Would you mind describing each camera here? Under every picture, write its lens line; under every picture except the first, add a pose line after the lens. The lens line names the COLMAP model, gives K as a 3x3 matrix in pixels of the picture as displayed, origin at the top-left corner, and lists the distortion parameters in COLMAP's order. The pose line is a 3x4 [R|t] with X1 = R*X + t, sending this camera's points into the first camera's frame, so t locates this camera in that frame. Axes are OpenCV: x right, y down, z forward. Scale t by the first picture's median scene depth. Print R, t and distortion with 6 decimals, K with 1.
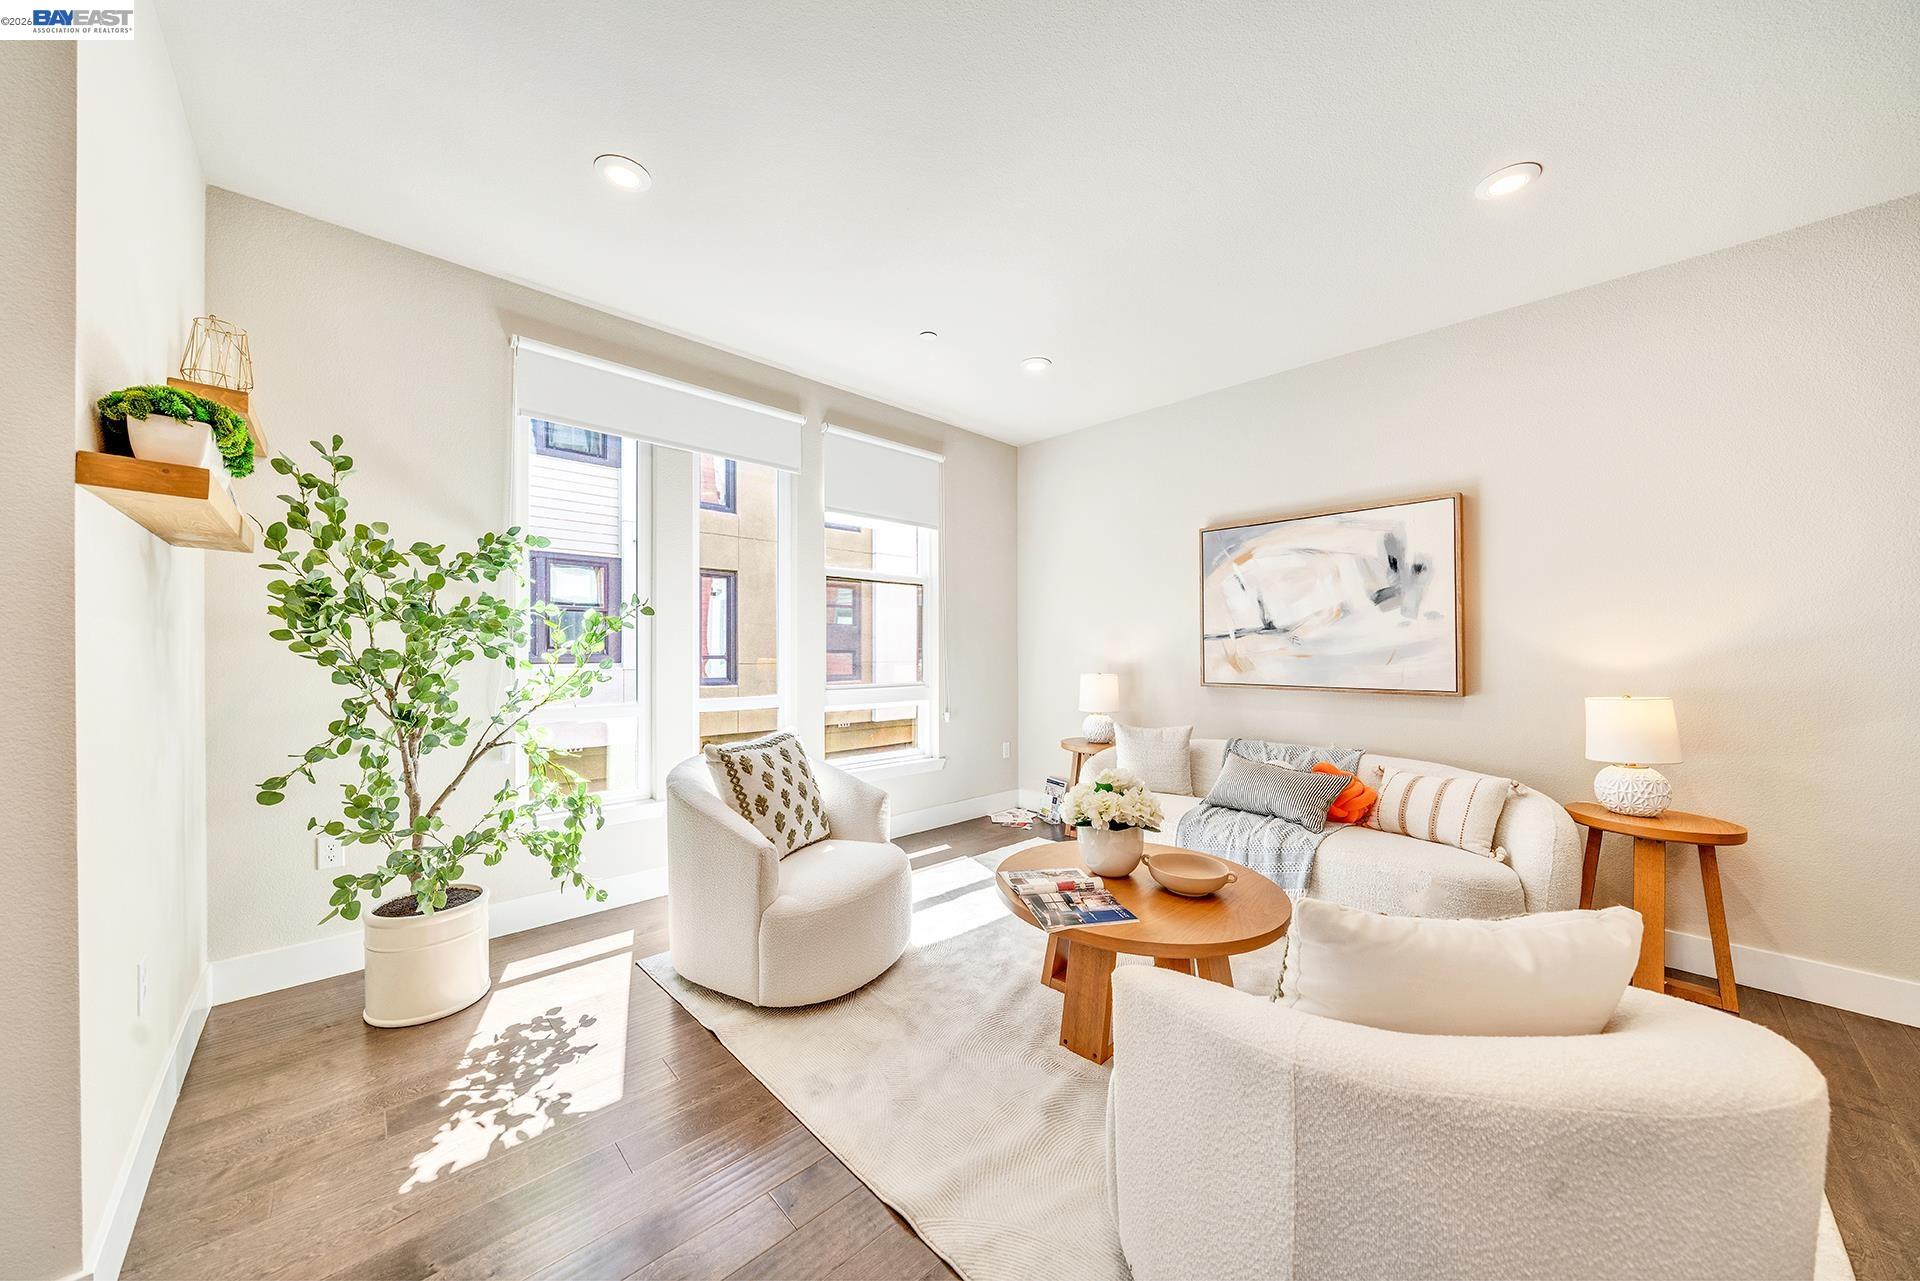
lens RADIAL K [[660.5, 0, 955.2], [0, 660.5, 648.0], [0, 0, 1]] dist [-0.009260, -0.000037]
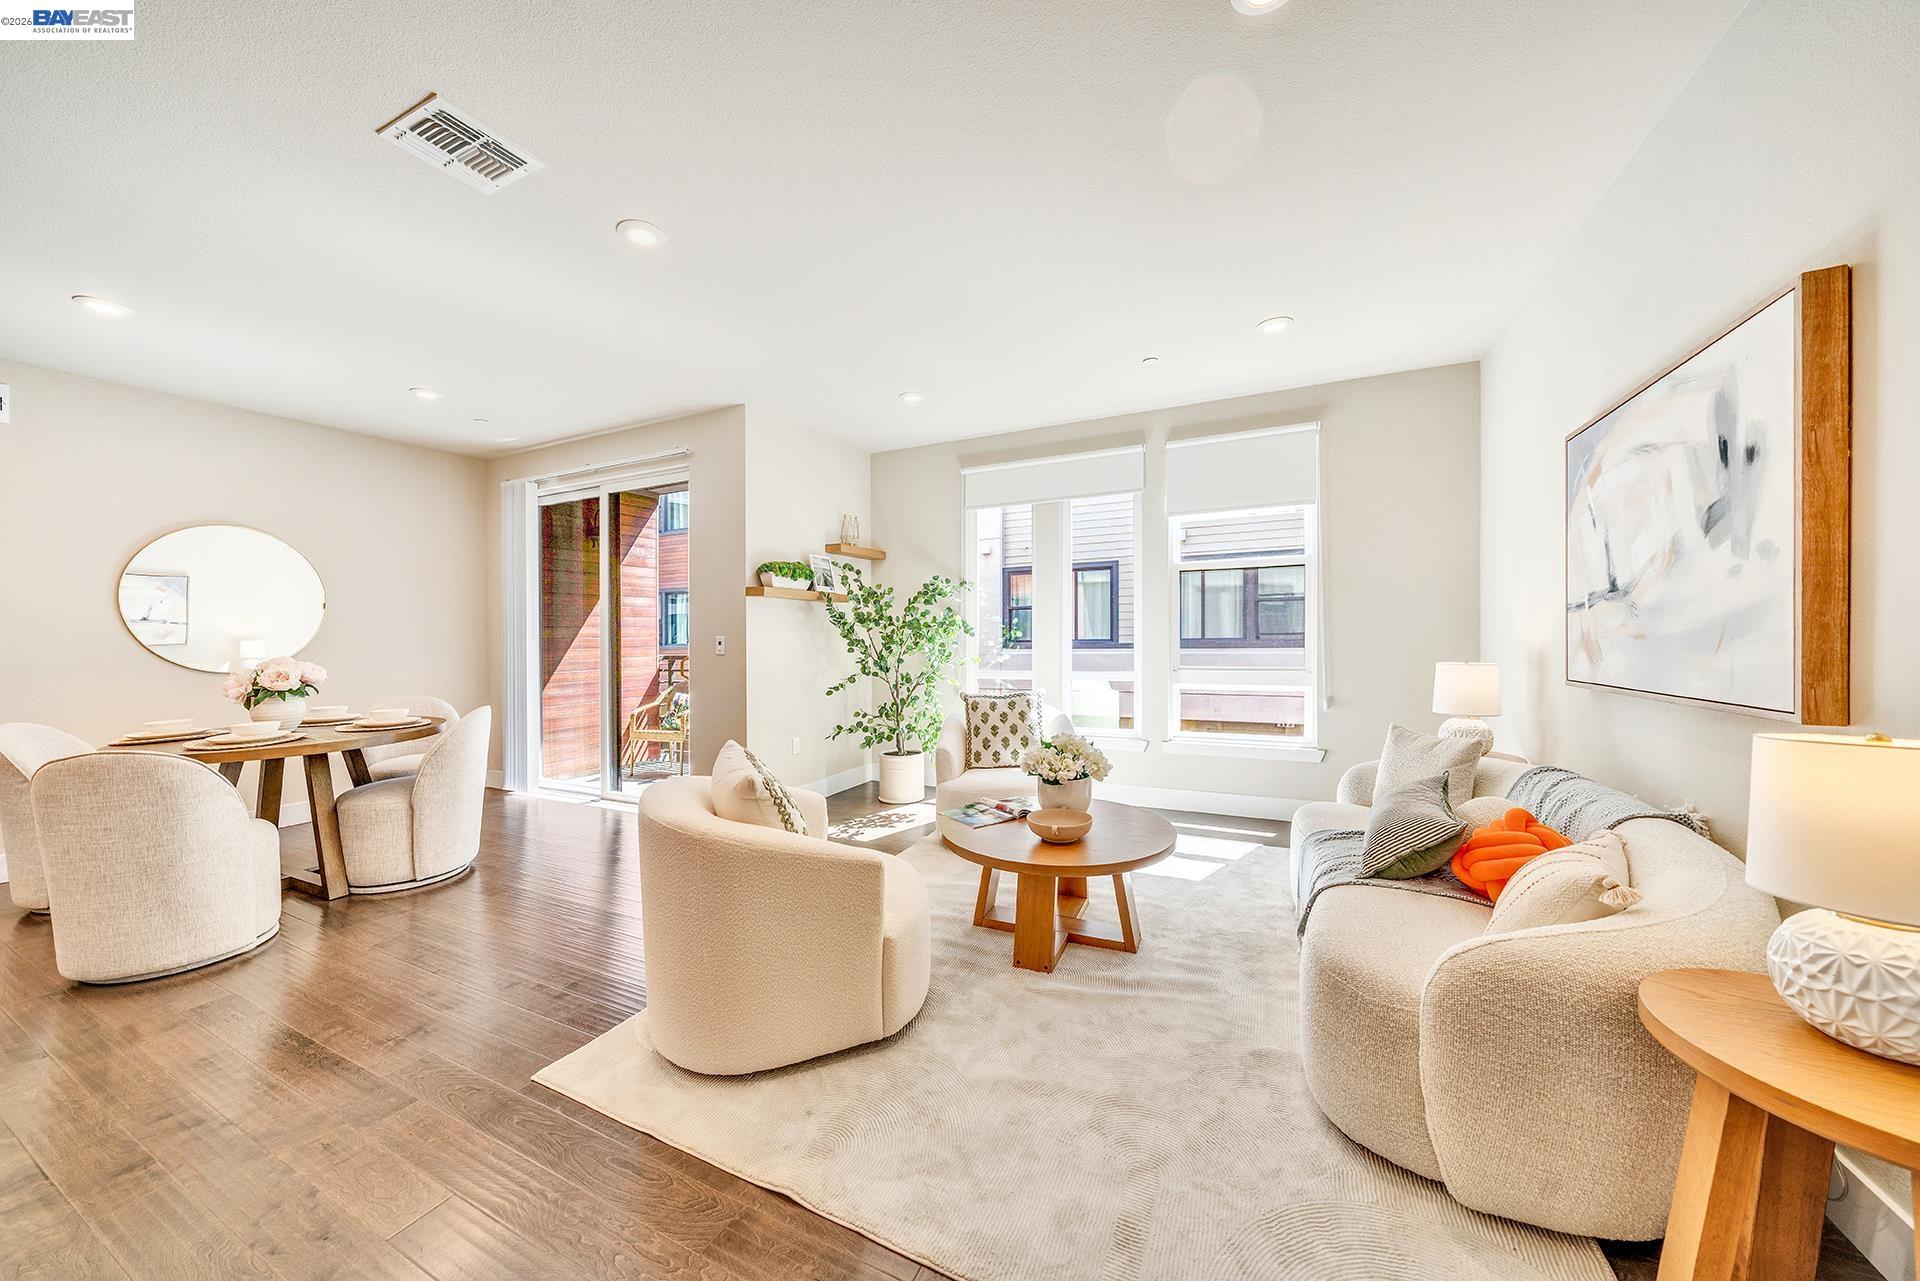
lens RADIAL K [[657.9, 0, 942.7], [0, 657.9, 645.3], [0, 0, 1]] dist [-0.006327, -0.000043]
pose [[0.345115, 0.002352, -0.938558, 1.191214], [0.014711, 0.999860, 0.007915, 0.008823], [0.938445, -0.016539, 0.345032, 0.345499]]
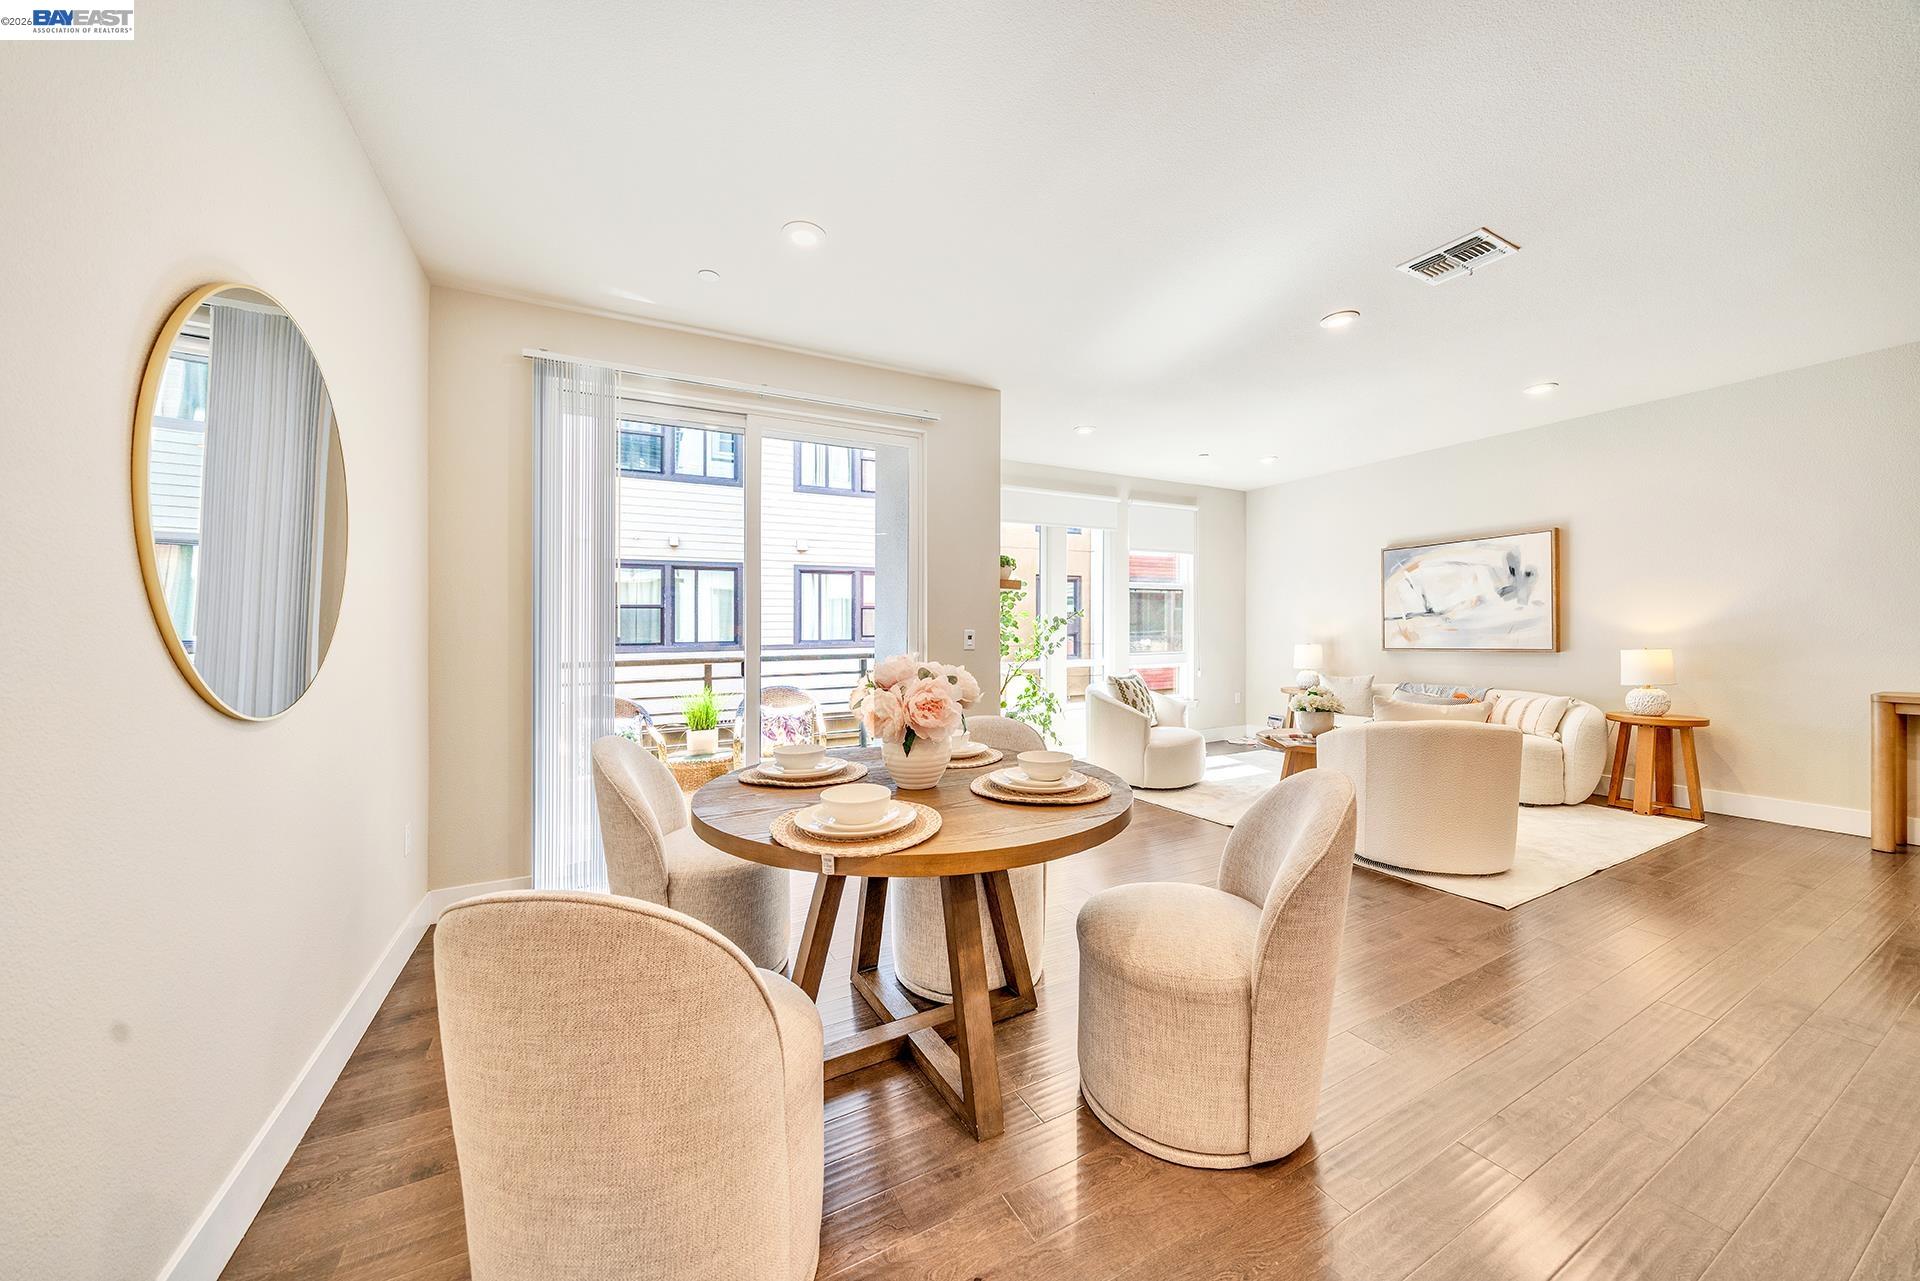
lens RADIAL K [[657.9, 0, 942.7], [0, 657.9, 645.3], [0, 0, 1]] dist [-0.006327, -0.000043]
pose [[0.957848, -0.012037, -0.287023, -0.271716], [0.017158, 0.999735, 0.015335, 0.005775], [0.286763, -0.019613, 0.957801, -1.205120]]
